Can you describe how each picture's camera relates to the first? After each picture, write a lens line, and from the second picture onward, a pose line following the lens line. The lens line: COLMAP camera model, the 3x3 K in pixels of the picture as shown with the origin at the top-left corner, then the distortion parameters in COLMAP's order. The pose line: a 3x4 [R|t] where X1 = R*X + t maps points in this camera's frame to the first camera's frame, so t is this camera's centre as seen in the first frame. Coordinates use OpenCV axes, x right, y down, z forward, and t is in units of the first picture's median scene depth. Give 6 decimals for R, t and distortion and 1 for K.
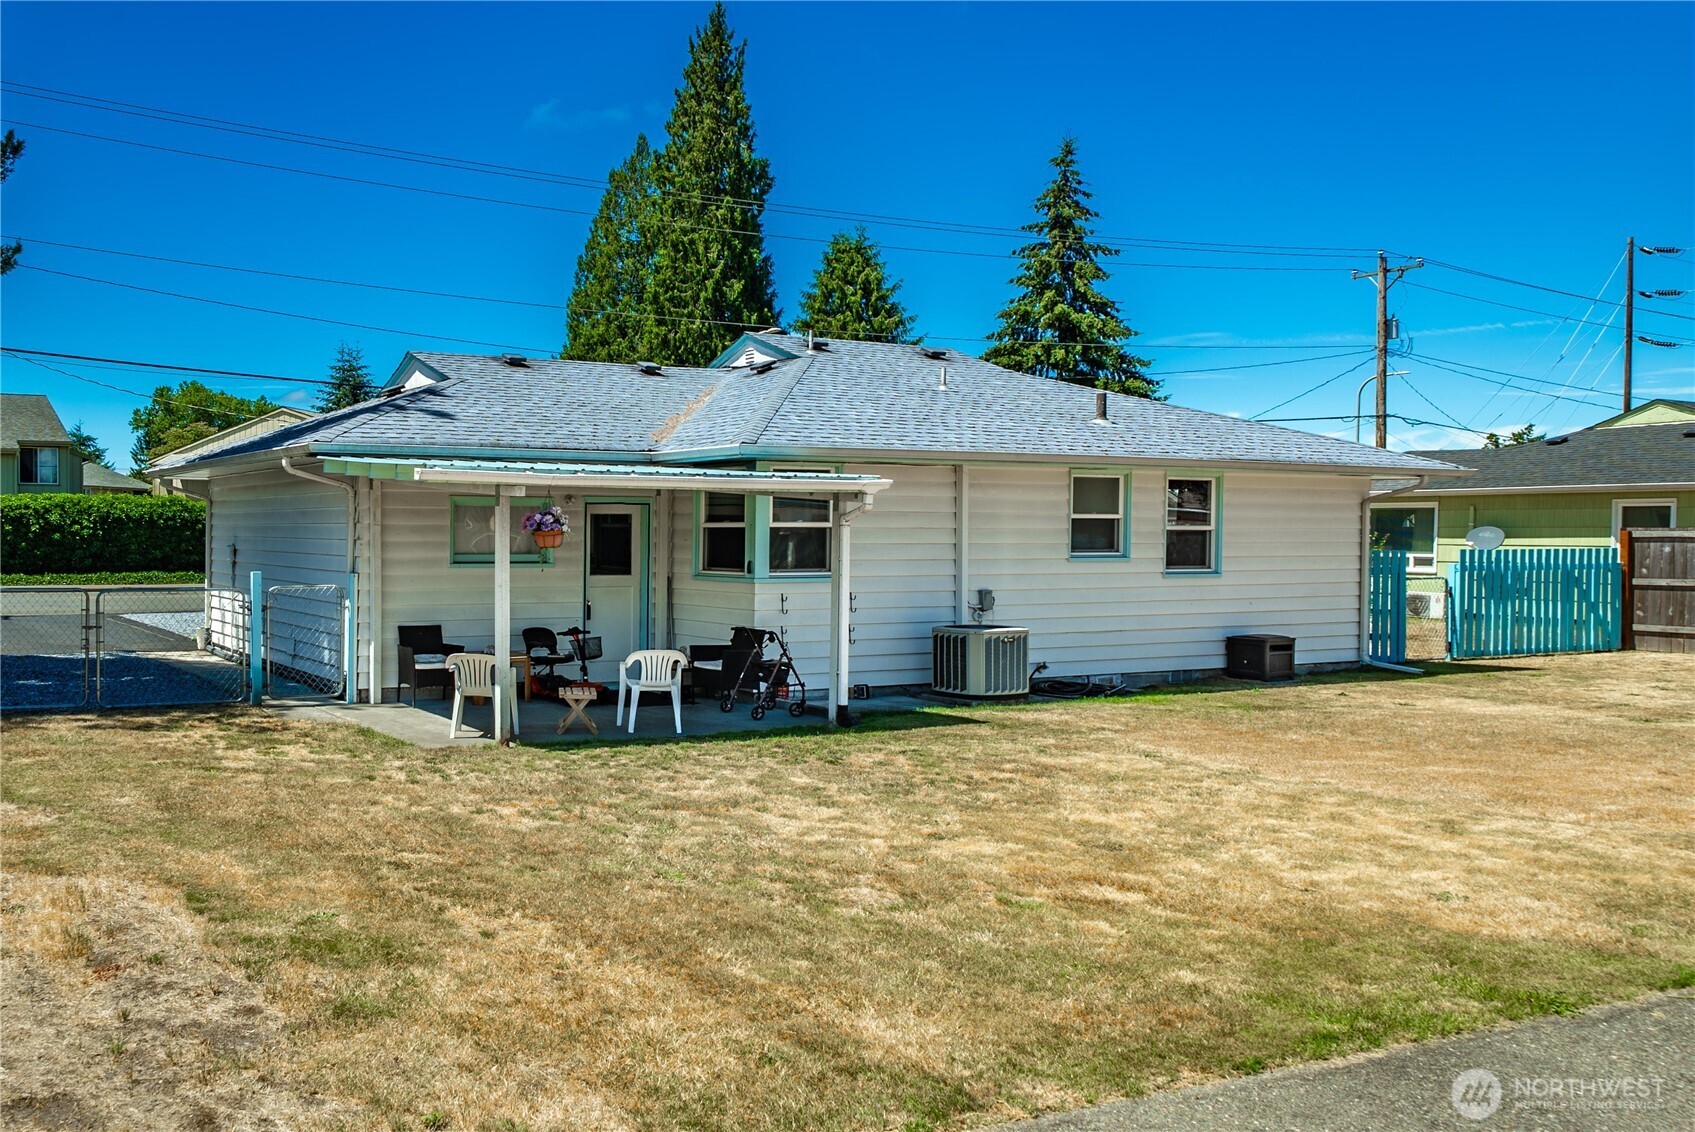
lens RADIAL K [[1544.2, 0, 847.3], [0, 1544.2, 568.1], [0, 0, 1]] dist [0.060890, 0.003374]
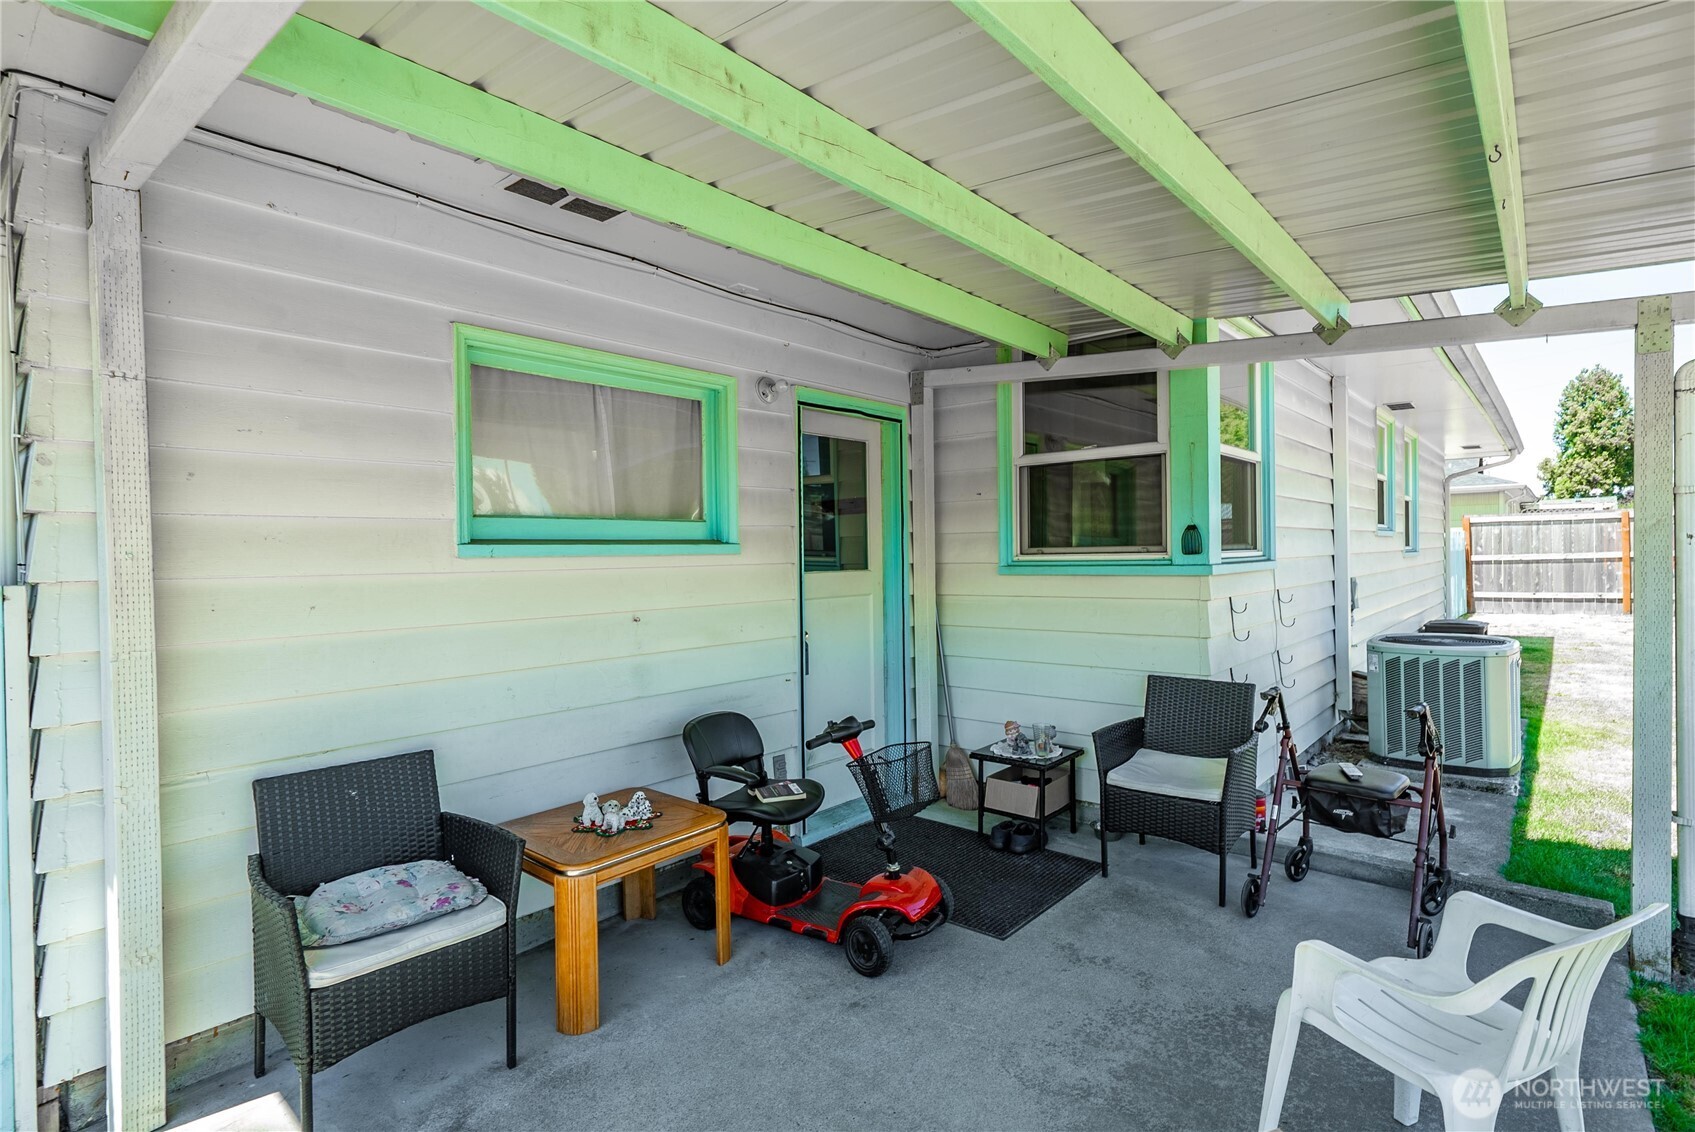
lens RADIAL K [[803.6, 0, 838.8], [0, 803.6, 564.4], [0, 0, 1]] dist [0.044448, 0.001270]
pose [[0.981975, -0.033801, 0.185965, -0.196276], [0.036689, 0.999253, -0.012109, 0.005500], [-0.185417, 0.018714, 0.982482, 0.762942]]
